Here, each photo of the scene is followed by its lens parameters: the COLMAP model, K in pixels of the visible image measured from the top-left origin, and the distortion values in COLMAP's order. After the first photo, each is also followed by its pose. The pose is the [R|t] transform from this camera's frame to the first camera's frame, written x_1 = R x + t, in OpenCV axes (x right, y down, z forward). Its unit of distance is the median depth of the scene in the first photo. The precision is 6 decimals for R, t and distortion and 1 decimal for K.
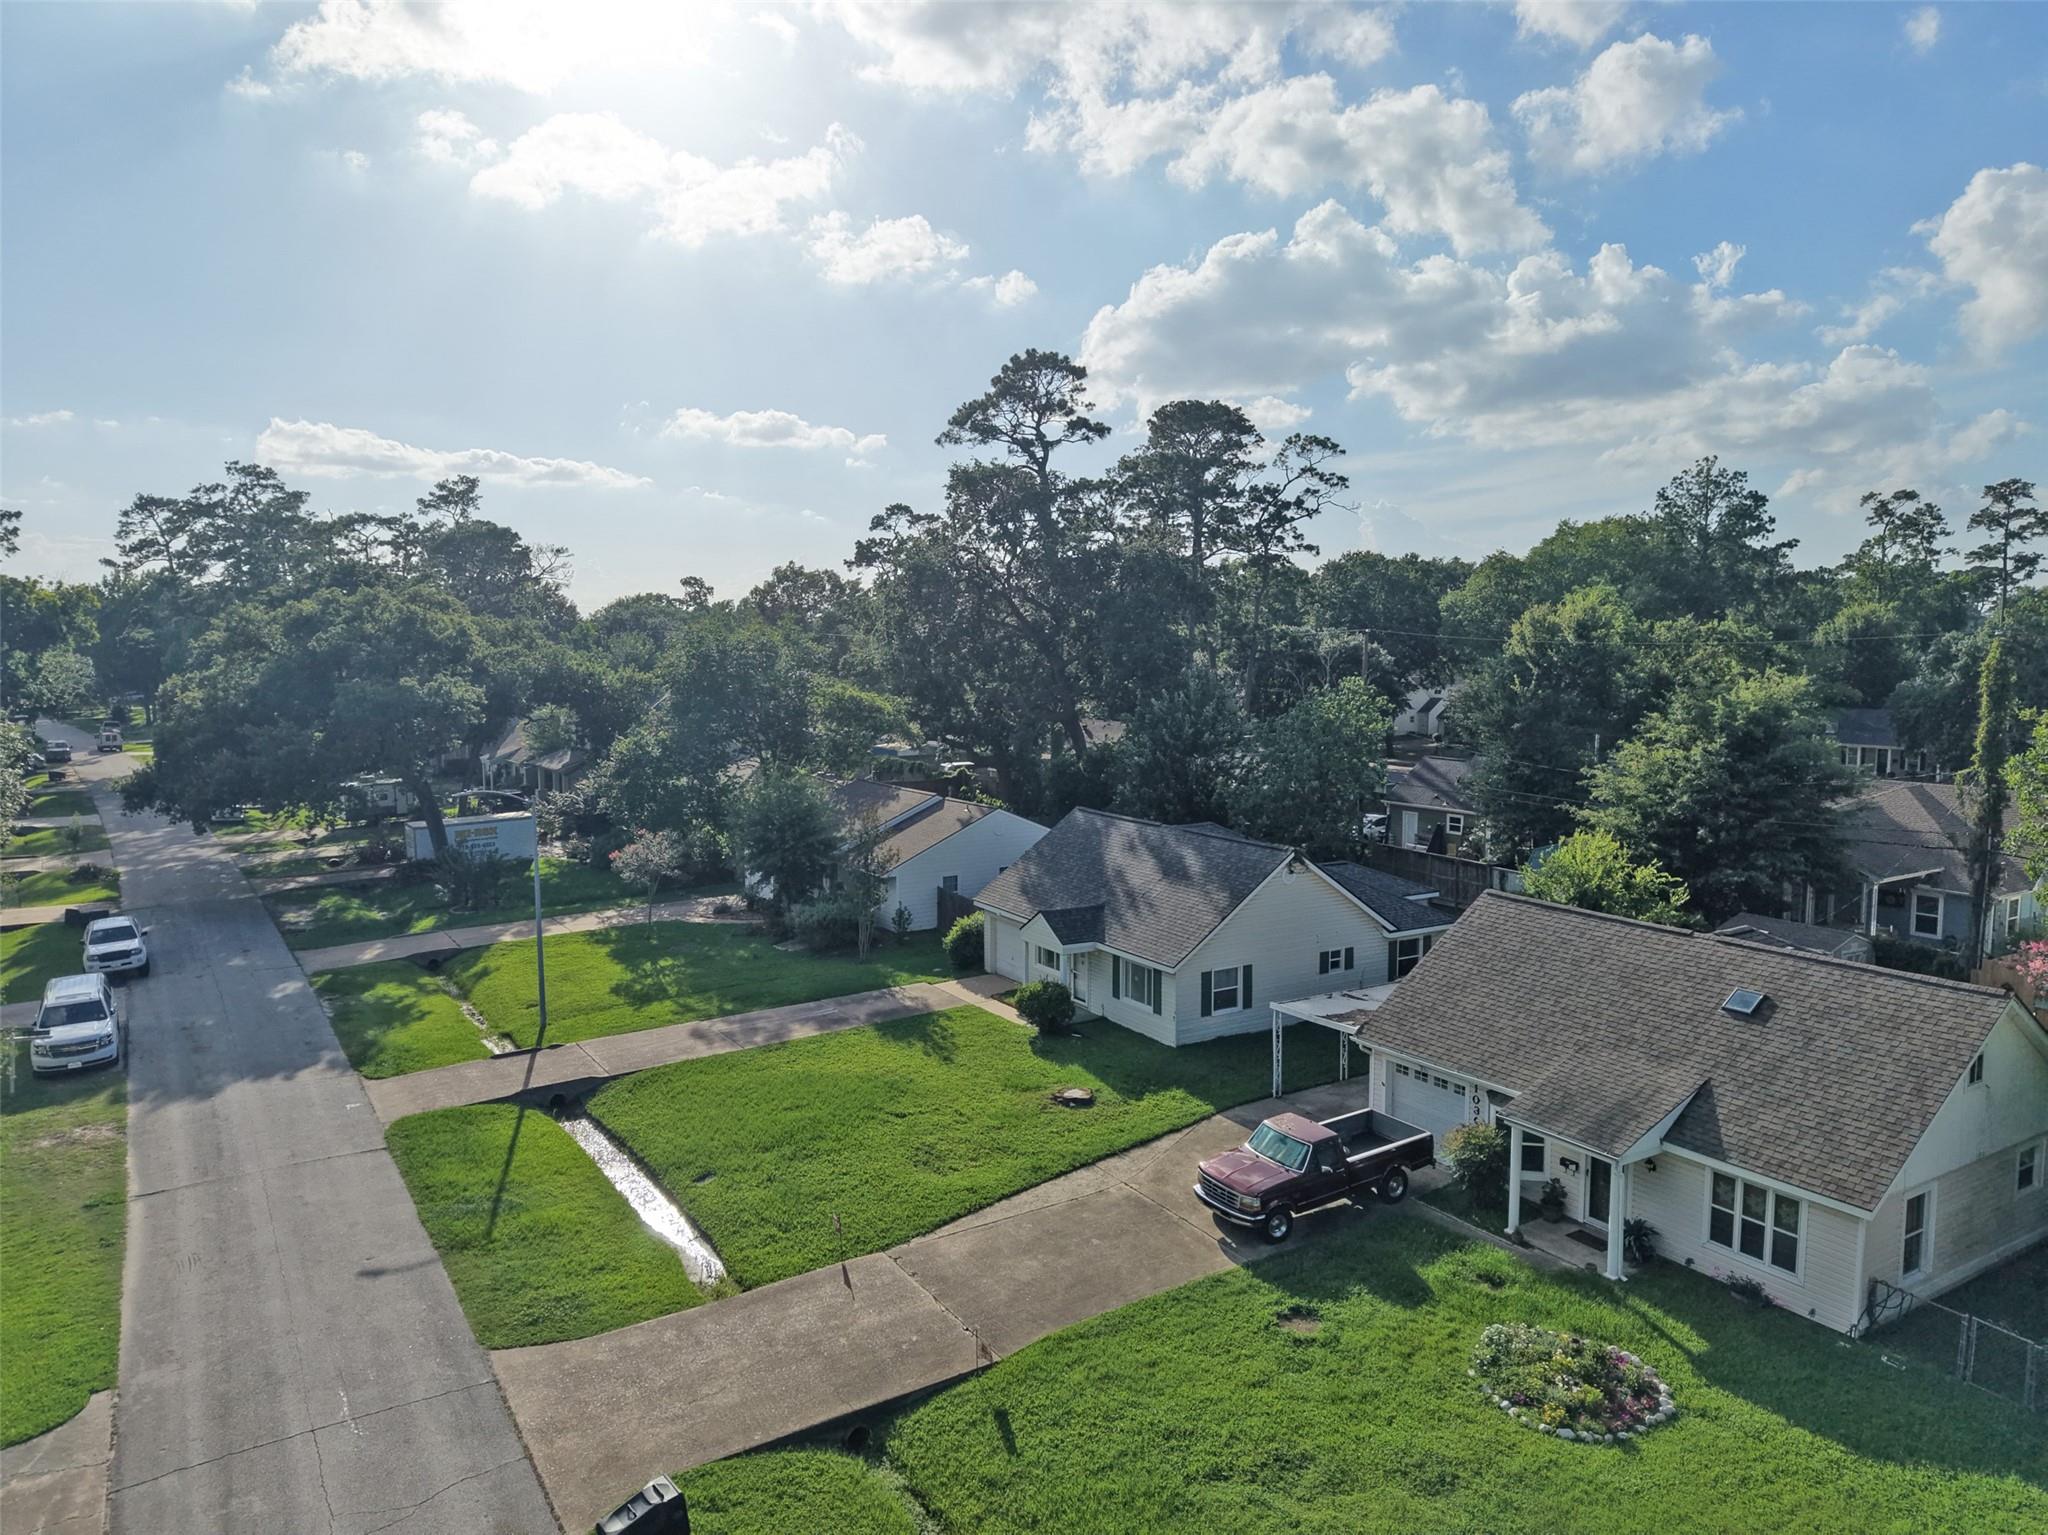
lens RADIAL K [[1369.6, 0, 1033.8], [0, 1369.6, 768.6], [0, 0, 1]] dist [0.024000, -0.023756]
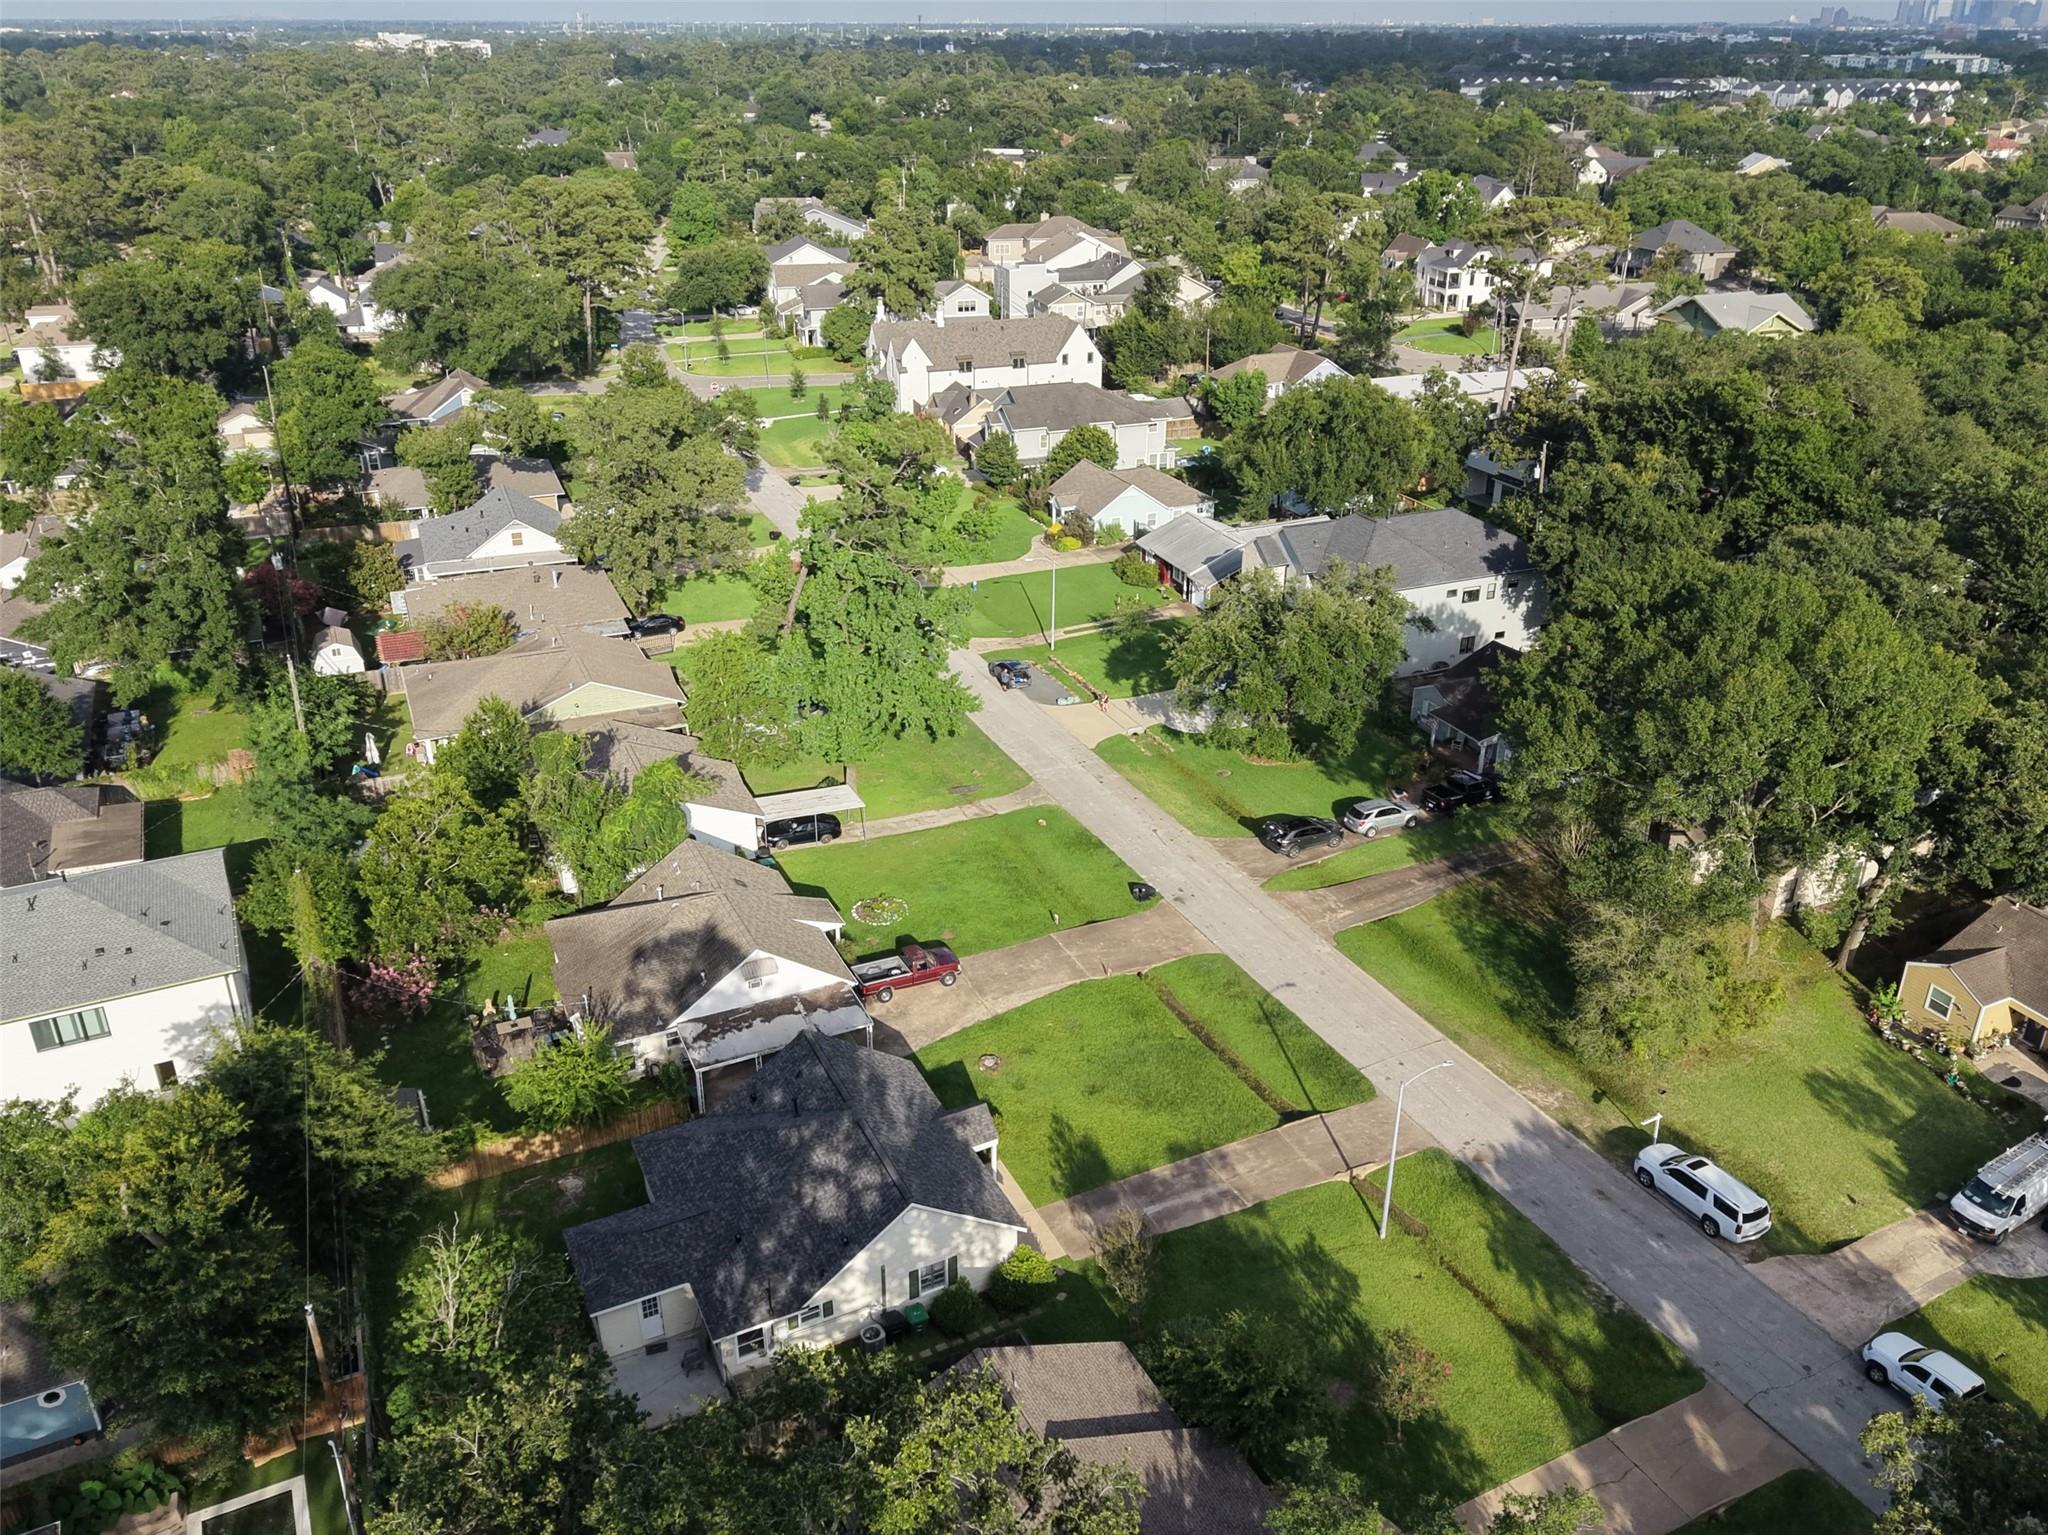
lens RADIAL K [[1558.6, 0, 1033.0], [0, 1558.6, 777.9], [0, 0, 1]] dist [0.071651, -0.110137]
pose [[-0.994348, -0.047332, 0.095032, -0.200360], [0.009271, 0.852988, 0.521849, -1.129567], [-0.105762, 0.519781, -0.847728, 2.525315]]
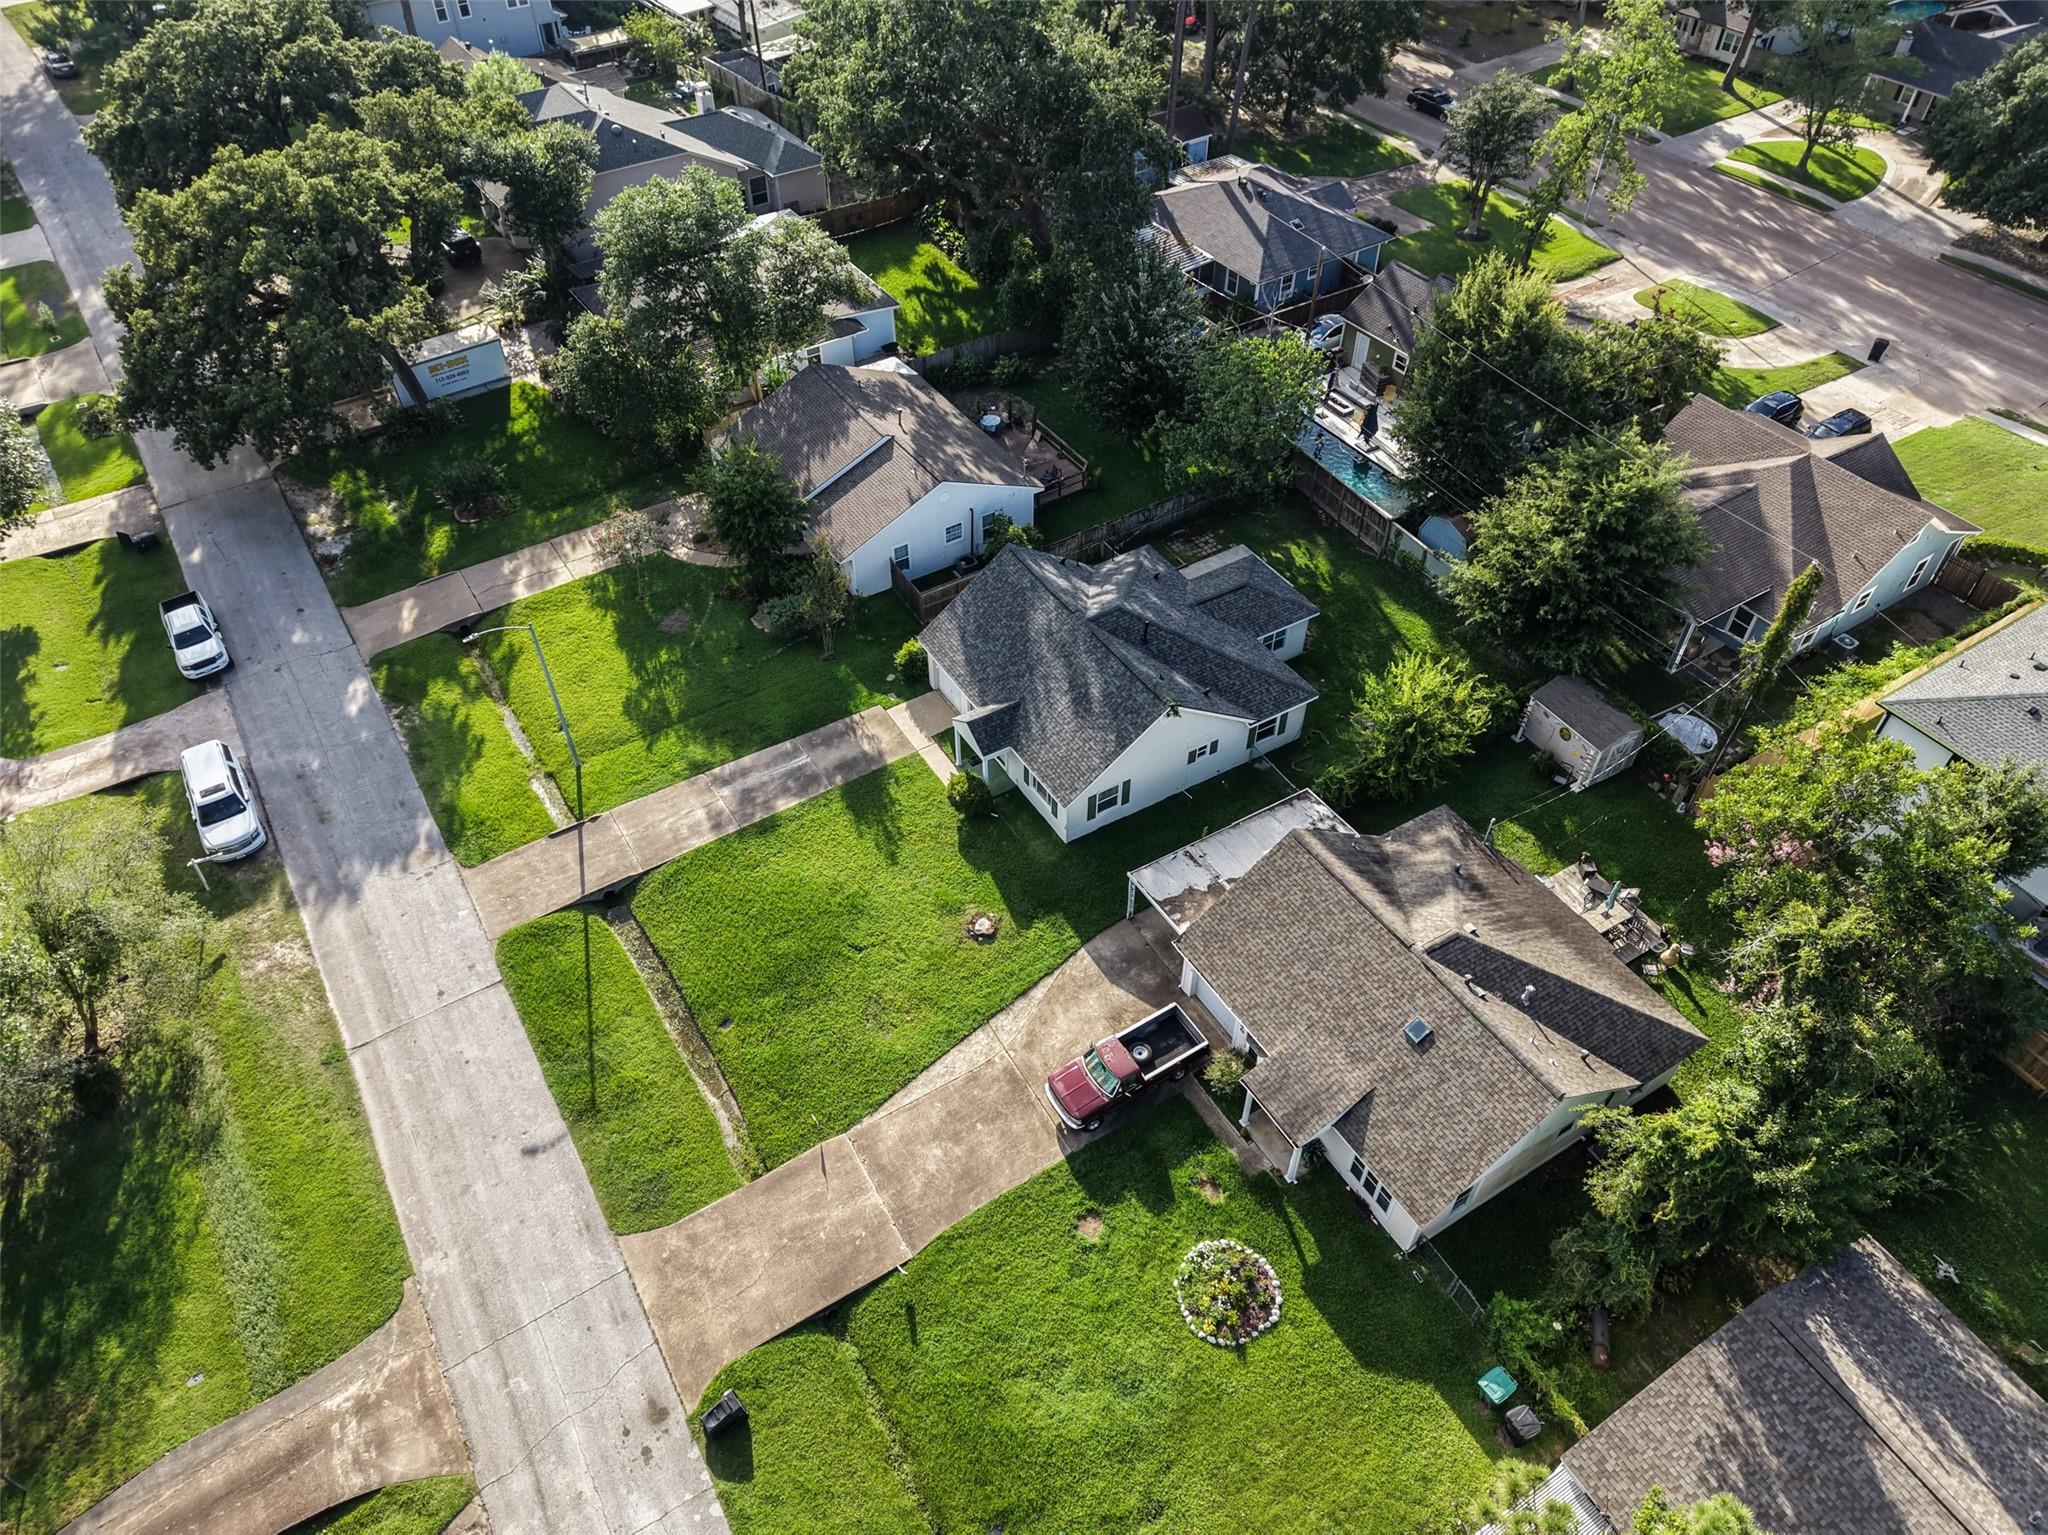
lens RADIAL K [[1369.6, 0, 1033.8], [0, 1369.6, 768.6], [0, 0, 1]] dist [0.024000, -0.023756]
pose [[0.999922, 0.009757, -0.007805, 0.091672], [-0.002570, 0.771963, 0.635662, -0.772856], [0.012227, -0.635592, 0.771928, 0.033405]]
